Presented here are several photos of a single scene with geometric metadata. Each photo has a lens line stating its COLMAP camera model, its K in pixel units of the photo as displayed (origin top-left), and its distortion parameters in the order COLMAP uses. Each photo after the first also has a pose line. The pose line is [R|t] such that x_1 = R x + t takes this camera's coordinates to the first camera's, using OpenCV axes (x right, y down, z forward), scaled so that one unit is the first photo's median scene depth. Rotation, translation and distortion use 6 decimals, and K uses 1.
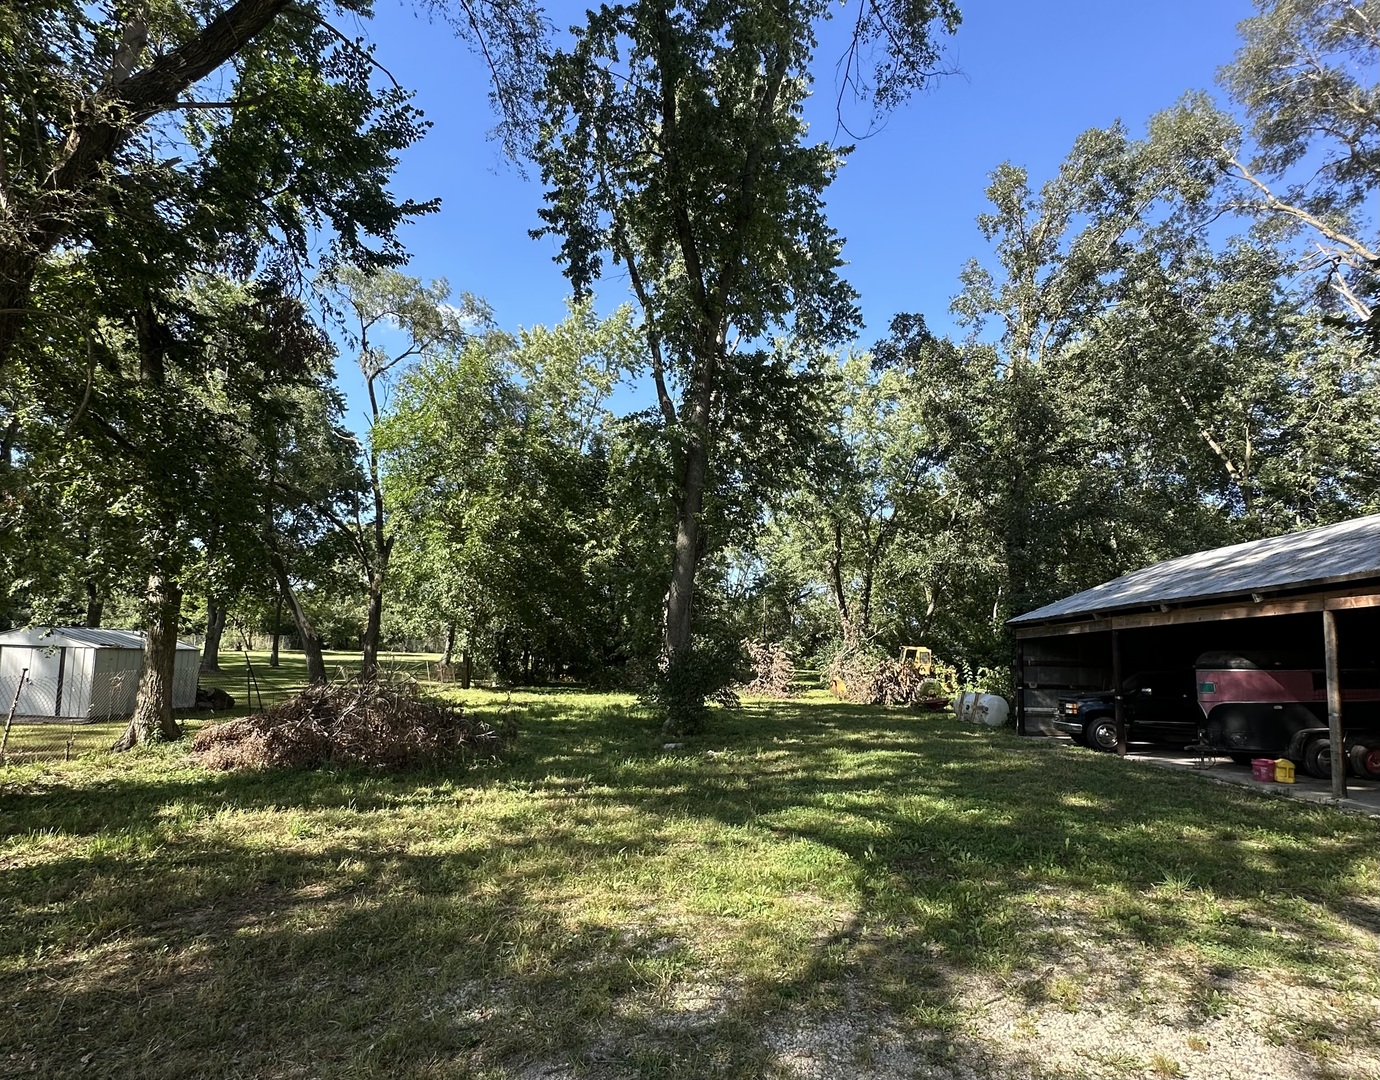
lens RADIAL K [[809.5, 0, 690.0], [0, 809.5, 540.0], [0, 0, 1]] dist [-0.008172, 0.001195]
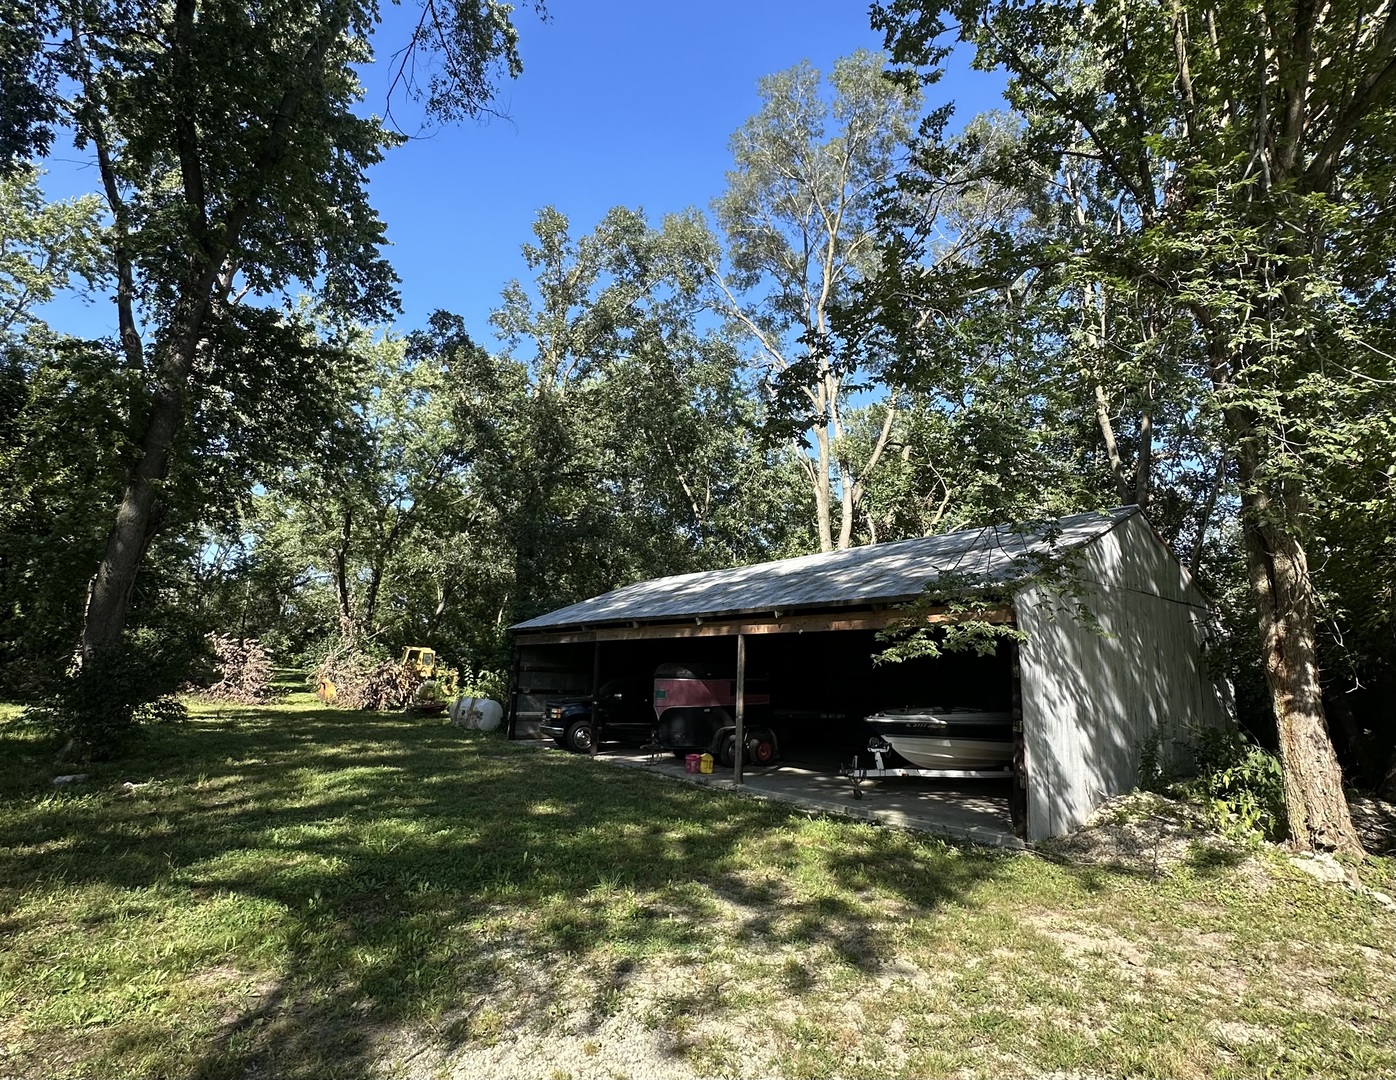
lens RADIAL K [[796.2, 0, 698.0], [0, 796.2, 540.0], [0, 0, 1]] dist [-0.002927, 0.000341]
pose [[0.772927, 0.128310, 0.621386, -0.066652], [-0.076293, 0.991028, -0.109738, 0.082419], [-0.629891, 0.037412, 0.775782, 0.055484]]
